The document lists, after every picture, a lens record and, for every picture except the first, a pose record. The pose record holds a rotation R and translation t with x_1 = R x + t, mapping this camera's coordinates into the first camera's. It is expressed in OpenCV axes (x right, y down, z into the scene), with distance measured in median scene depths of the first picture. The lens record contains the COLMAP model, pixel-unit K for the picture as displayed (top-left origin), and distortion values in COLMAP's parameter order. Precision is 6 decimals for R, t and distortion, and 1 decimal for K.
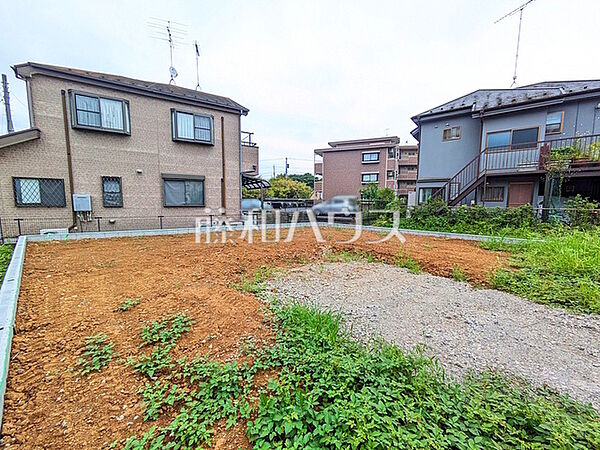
lens RADIAL K [[236.7, 0, 299.3], [0, 236.7, 224.2], [0, 0, 1]] dist [-0.000043, 0.000100]
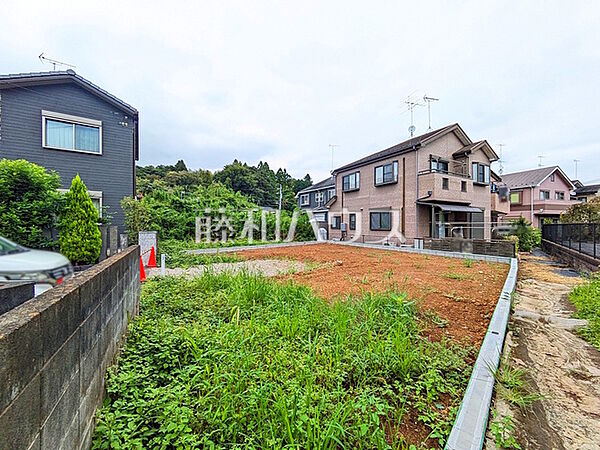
lens RADIAL K [[236.7, 0, 299.3], [0, 236.7, 224.2], [0, 0, 1]] dist [-0.000043, 0.000100]
pose [[-0.036856, -0.013963, -0.999223, 0.933948], [-0.102927, 0.994638, -0.010102, -0.043238], [0.994006, 0.102474, -0.038095, 0.555592]]
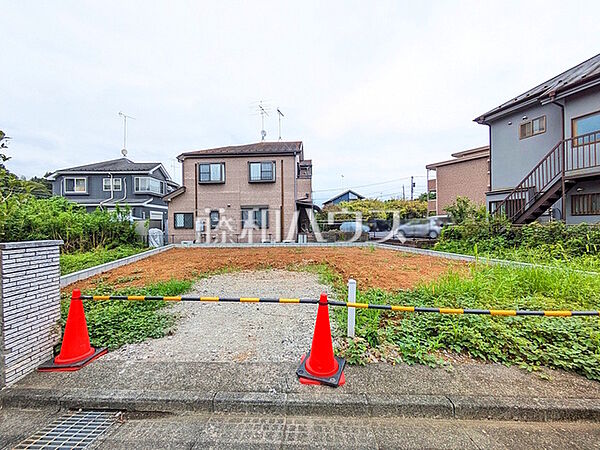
lens RADIAL K [[236.7, 0, 299.3], [0, 236.7, 224.2], [0, 0, 1]] dist [-0.000043, 0.000100]
pose [[0.828984, -0.018275, -0.558973, 0.495983], [-0.035520, 0.995728, -0.085232, 0.012902], [0.558143, 0.090511, 0.824794, -0.001509]]
